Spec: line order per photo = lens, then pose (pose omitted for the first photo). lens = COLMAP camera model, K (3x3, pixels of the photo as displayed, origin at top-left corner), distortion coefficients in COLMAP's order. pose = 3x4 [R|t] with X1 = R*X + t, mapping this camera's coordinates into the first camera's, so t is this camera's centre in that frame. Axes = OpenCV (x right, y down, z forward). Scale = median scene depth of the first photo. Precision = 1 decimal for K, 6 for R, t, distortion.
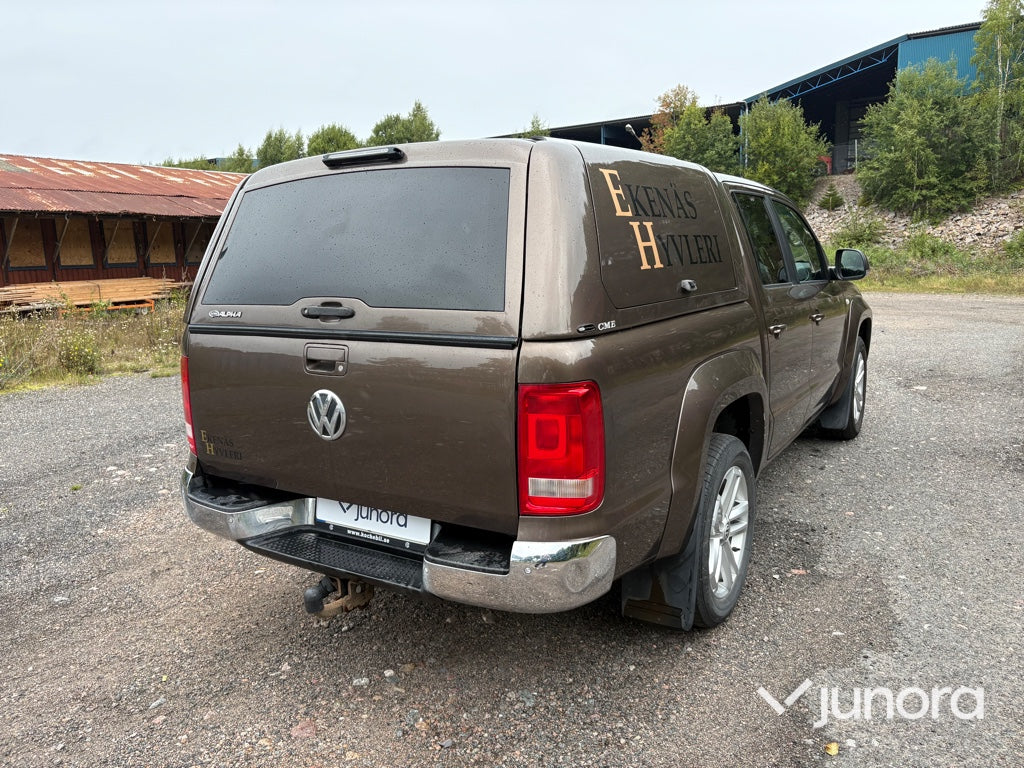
lens RADIAL K [[775.4, 0, 508.3], [0, 775.4, 385.0], [0, 0, 1]] dist [0.043763, -0.041813]
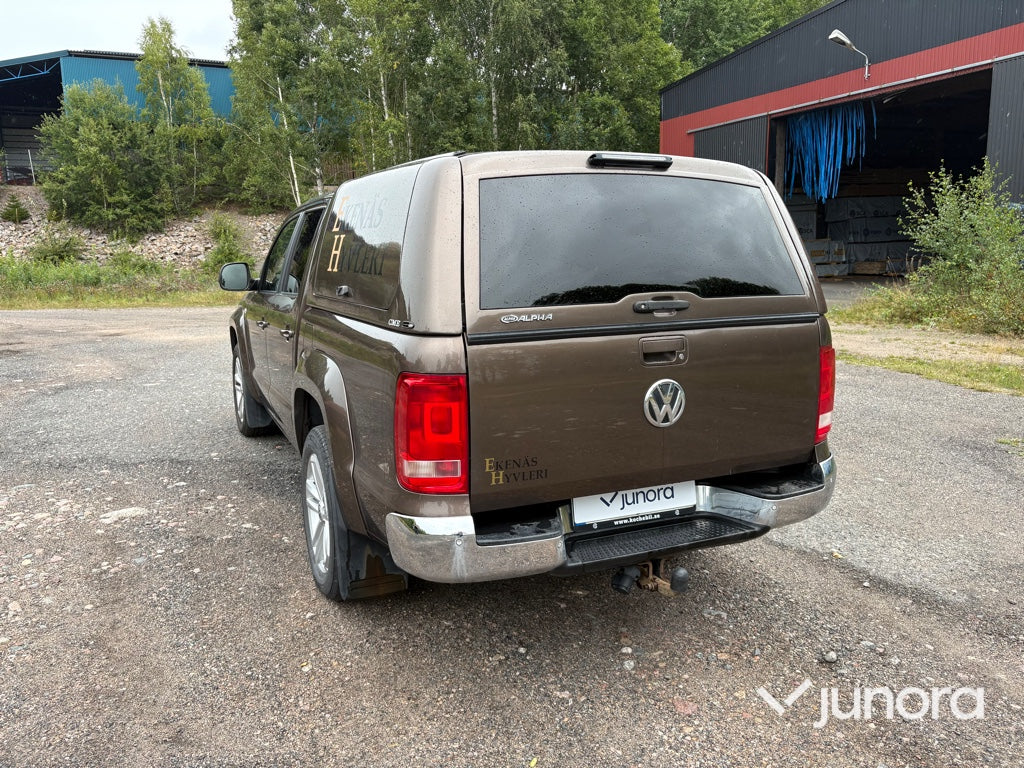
lens RADIAL K [[775.4, 0, 508.3], [0, 775.4, 385.0], [0, 0, 1]] dist [0.043763, -0.041813]
pose [[0.551035, -0.118668, 0.826002, -1.115711], [0.137431, 0.989226, 0.050436, -0.062676], [-0.823088, 0.085726, 0.561407, 0.531875]]
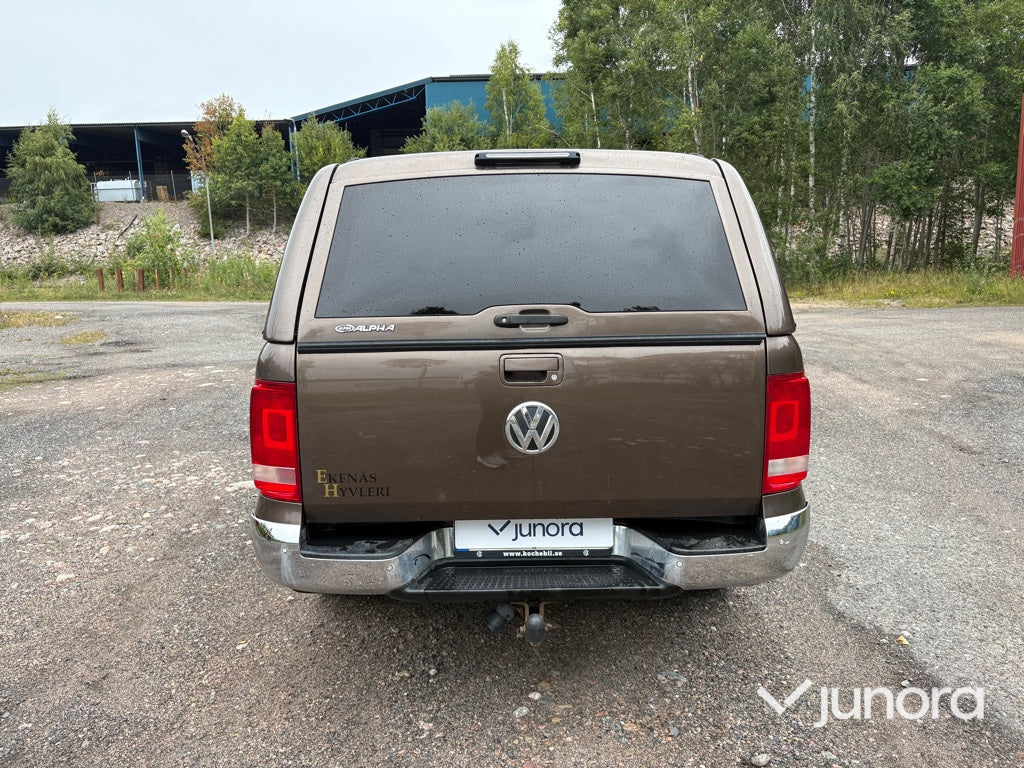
lens RADIAL K [[772.6, 0, 511.0], [0, 772.6, 381.1], [0, 0, 1]] dist [0.059254, -0.068804]
pose [[0.840961, -0.073706, 0.536052, -0.691105], [0.086304, 0.996268, 0.001591, -0.020657], [-0.534168, 0.044926, 0.844184, 0.199827]]
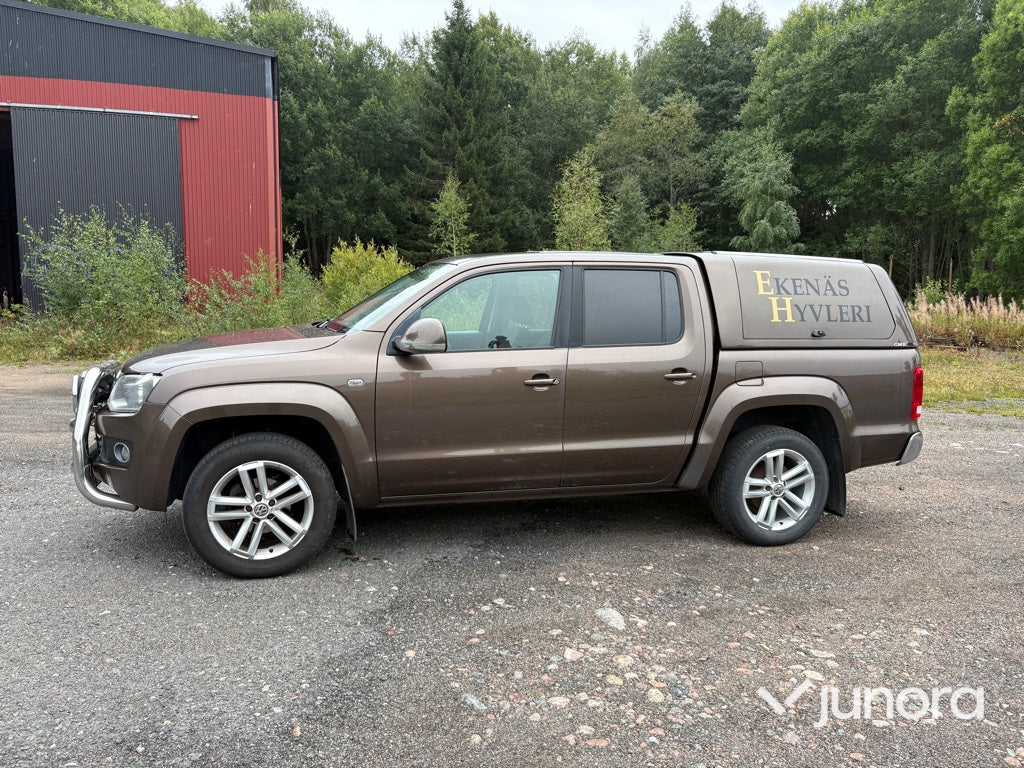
lens RADIAL K [[775.9, 0, 504.2], [0, 775.9, 380.1], [0, 0, 1]] dist [0.034553, -0.034494]
pose [[-0.744054, -0.064714, 0.664978, -0.977585], [0.117405, 0.967146, 0.225487, -0.561770], [-0.657723, 0.245846, -0.712011, 3.142586]]
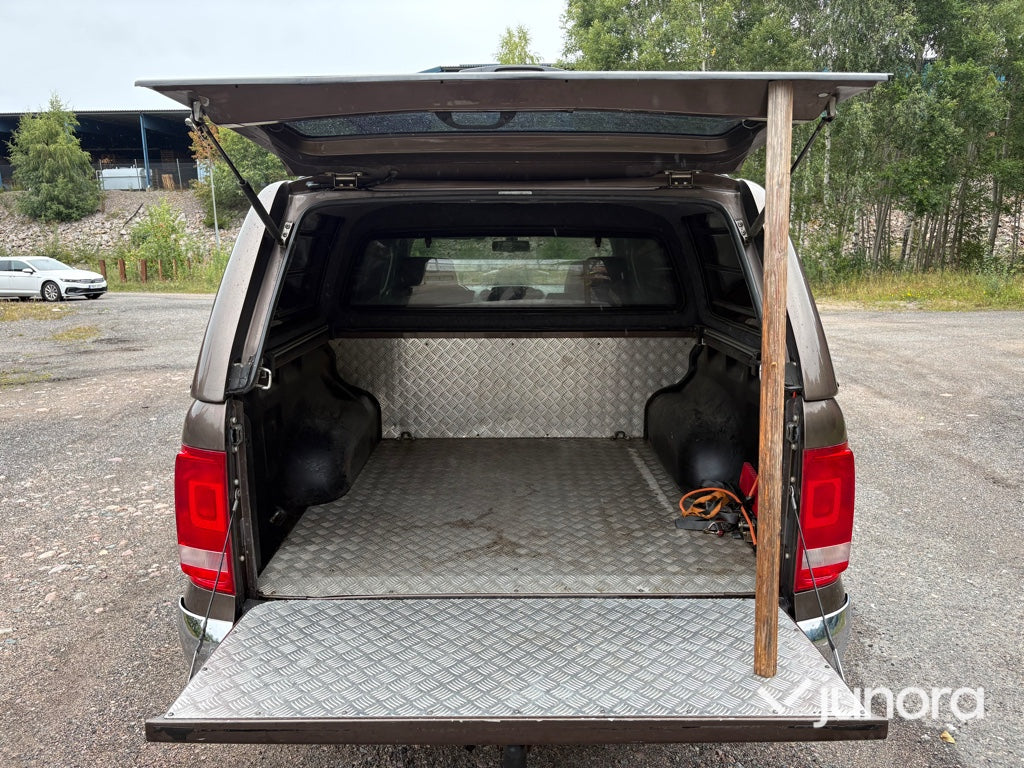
lens RADIAL K [[772.5, 0, 512.2], [0, 772.5, 387.7], [0, 0, 1]] dist [0.071769, -0.085879]
pose [[0.845894, -0.073110, 0.528316, -0.581851], [0.074288, 0.997055, 0.019032, -0.089523], [-0.528151, 0.023149, 0.848835, 0.314517]]
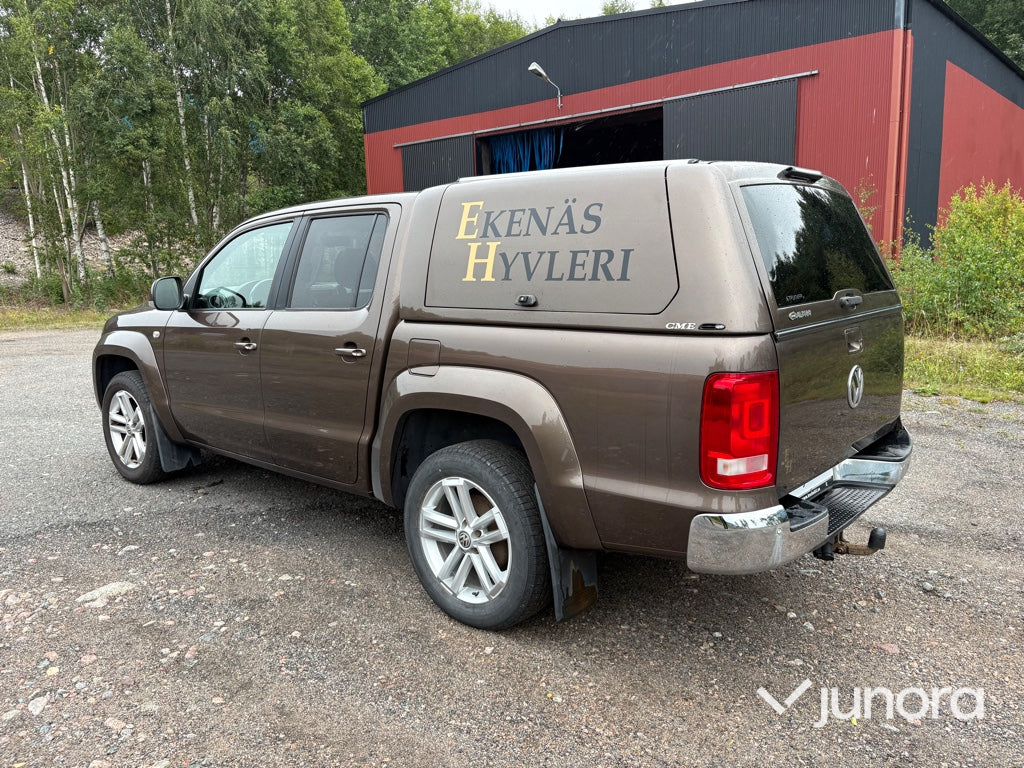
lens RADIAL K [[772.6, 0, 511.0], [0, 772.6, 381.1], [0, 0, 1]] dist [0.059254, -0.068804]
pose [[0.155365, -0.130117, 0.979250, -1.367927], [0.187232, 0.977198, 0.100139, -0.173688], [-0.969952, 0.167788, 0.176185, 1.192576]]
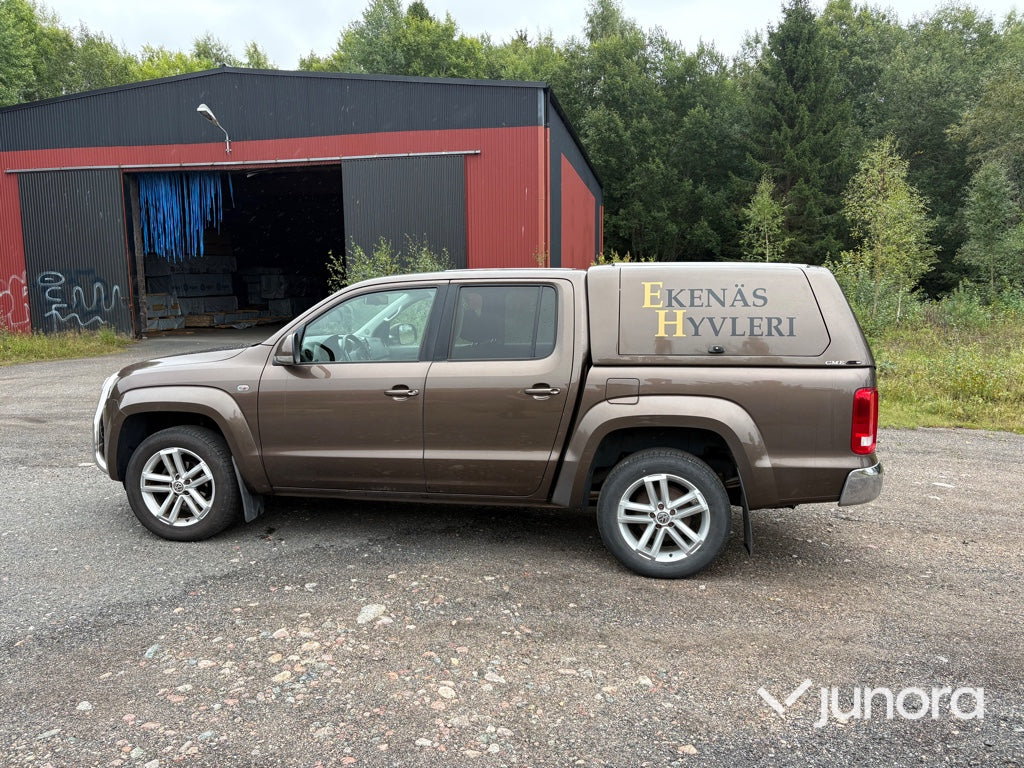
lens RADIAL K [[775.4, 0, 508.3], [0, 775.4, 385.0], [0, 0, 1]] dist [0.043763, -0.041813]
pose [[-0.364489, -0.075756, 0.928121, -1.667573], [0.176755, 0.972938, 0.148829, -0.418433], [-0.914279, 0.218297, -0.341235, 2.313347]]
